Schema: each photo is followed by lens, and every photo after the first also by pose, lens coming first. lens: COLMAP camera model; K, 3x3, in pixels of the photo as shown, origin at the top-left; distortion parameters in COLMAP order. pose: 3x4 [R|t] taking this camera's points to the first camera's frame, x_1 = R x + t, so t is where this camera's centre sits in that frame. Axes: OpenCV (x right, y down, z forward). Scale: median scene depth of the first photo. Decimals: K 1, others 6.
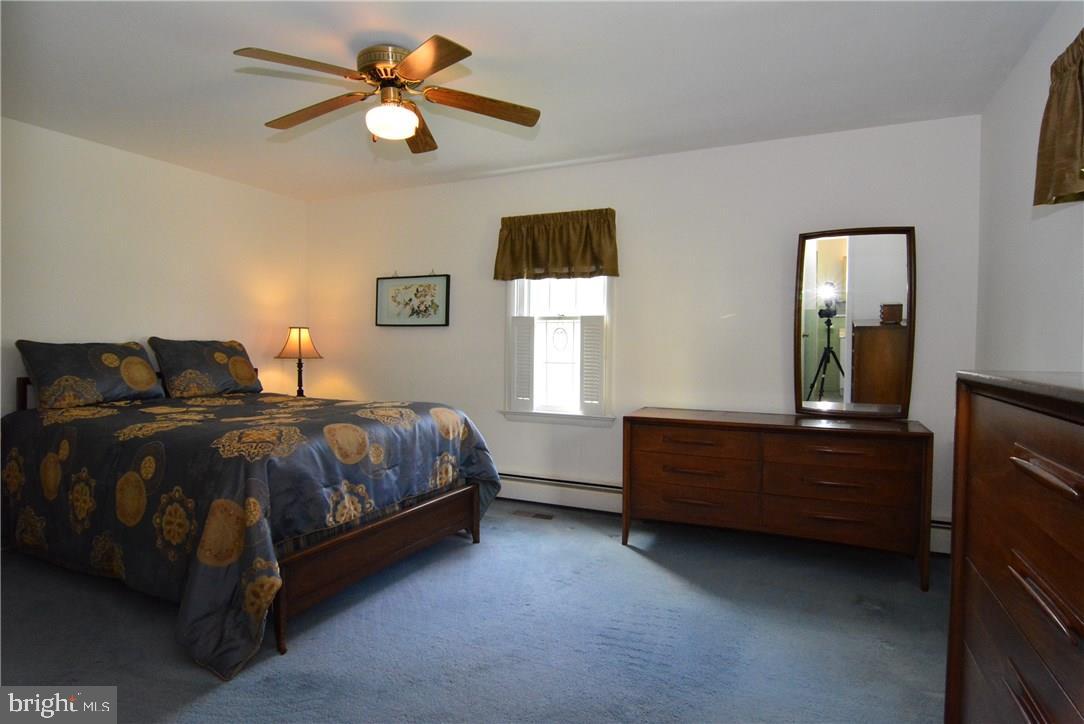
lens RADIAL K [[592.1, 0, 539.1], [0, 592.1, 361.2], [0, 0, 1]] dist [-0.017401, -0.001148]
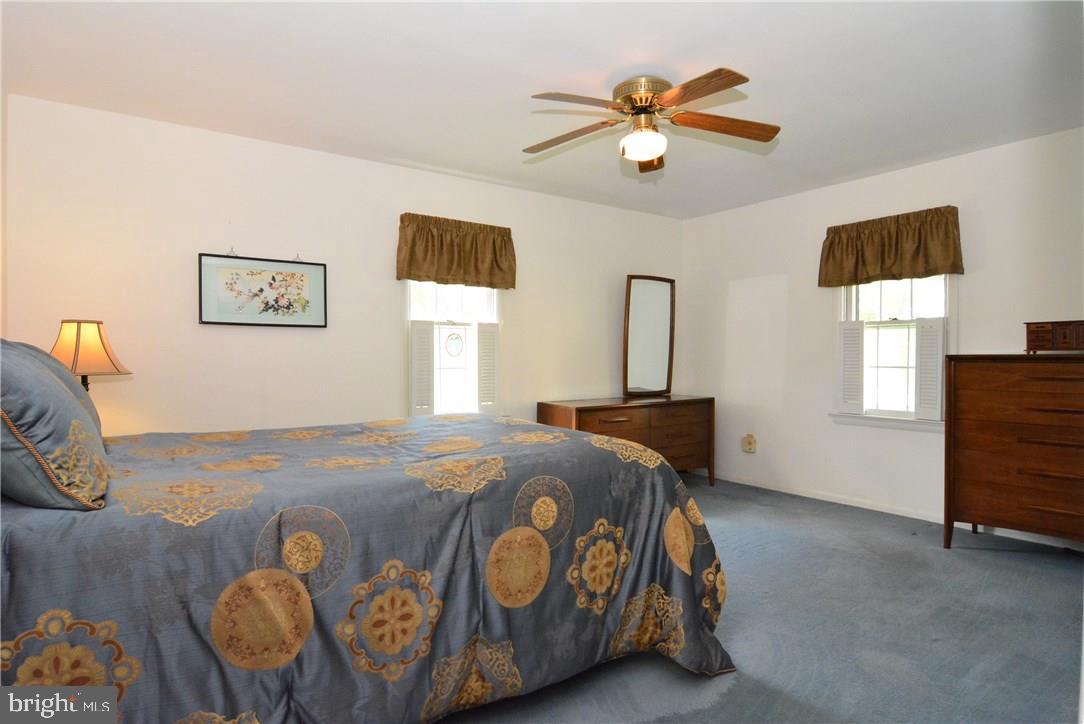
lens RADIAL K [[592.1, 0, 539.1], [0, 592.1, 361.2], [0, 0, 1]] dist [-0.017401, -0.001148]
pose [[0.485512, -0.016111, 0.874082, -0.783223], [0.031124, 0.999515, 0.001135, -0.005561], [-0.873676, 0.026654, 0.485778, 0.382877]]
